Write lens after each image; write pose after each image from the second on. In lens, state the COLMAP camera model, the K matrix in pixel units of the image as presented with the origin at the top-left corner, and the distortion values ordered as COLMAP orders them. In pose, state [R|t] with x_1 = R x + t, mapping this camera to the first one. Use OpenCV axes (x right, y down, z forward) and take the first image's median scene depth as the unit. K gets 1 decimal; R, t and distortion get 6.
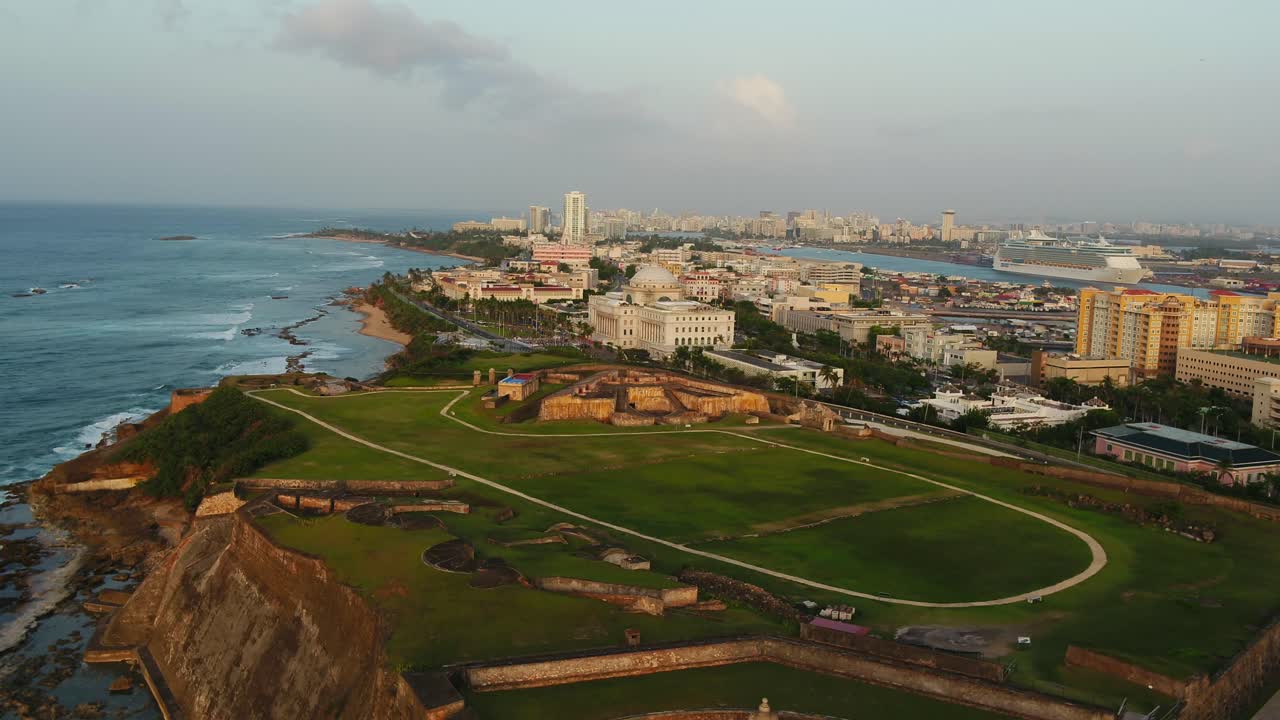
lens RADIAL K [[990.6, 0, 640.0], [0, 990.6, 360.0], [0, 0, 1]] dist [-0.000515, -0.001969]
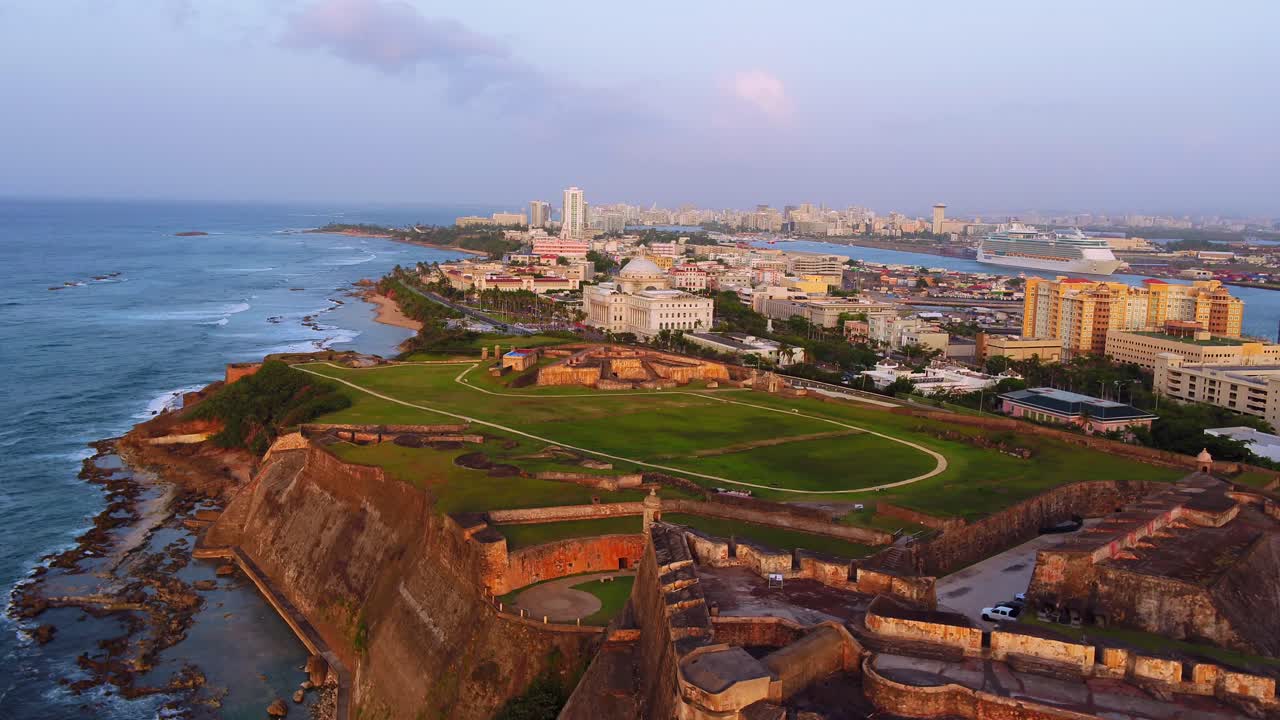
lens RADIAL K [[990.6, 0, 640.0], [0, 990.6, 360.0], [0, 0, 1]] dist [-0.000515, -0.001969]
pose [[0.999995, -0.002901, -0.001465, 0.022108], [0.002911, 0.999975, 0.006404, 0.018833], [0.001446, -0.006408, 0.999978, -0.179381]]
